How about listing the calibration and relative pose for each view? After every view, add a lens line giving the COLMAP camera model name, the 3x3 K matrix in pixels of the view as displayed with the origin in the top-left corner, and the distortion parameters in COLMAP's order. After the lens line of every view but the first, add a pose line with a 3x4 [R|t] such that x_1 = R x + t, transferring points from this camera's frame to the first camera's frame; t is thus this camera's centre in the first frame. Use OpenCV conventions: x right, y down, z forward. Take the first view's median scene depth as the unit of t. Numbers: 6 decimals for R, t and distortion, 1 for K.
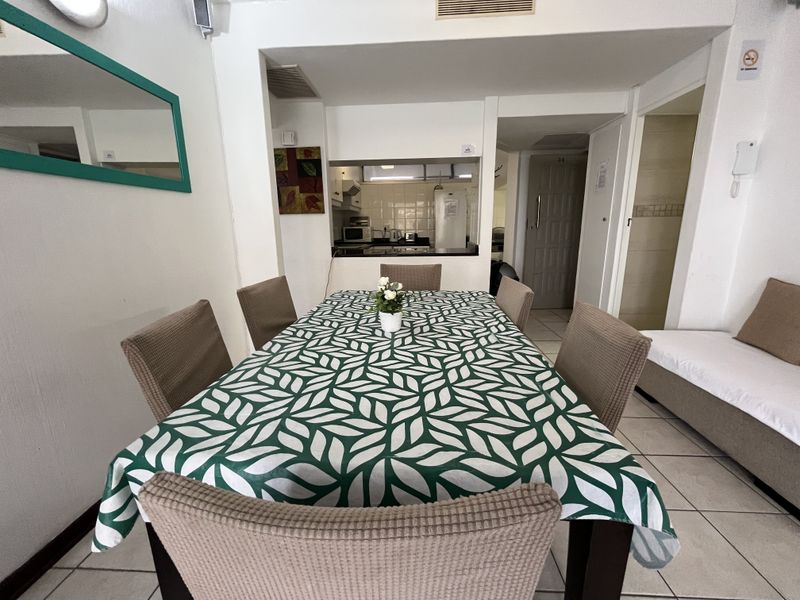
lens RADIAL K [[322.8, 0, 402.4], [0, 322.8, 299.2], [0, 0, 1]] dist [-0.000323, 0.000068]
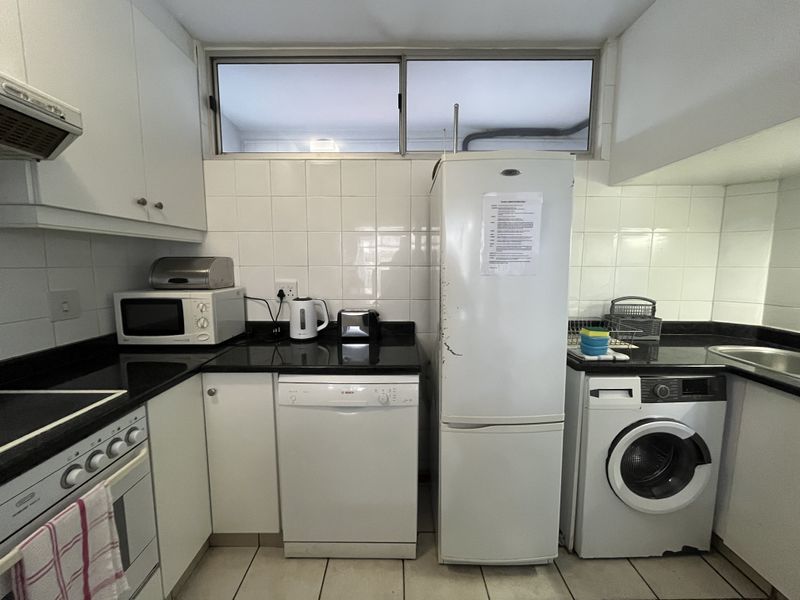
lens RADIAL K [[322.8, 0, 398.2], [0, 322.8, 300.1], [0, 0, 1]] dist [-0.000323, 0.000068]
pose [[0.997927, 0.004652, 0.064195, 0.045939], [0.002479, 0.993867, -0.110557, -0.183489], [-0.064316, 0.110487, 0.991794, 0.696504]]
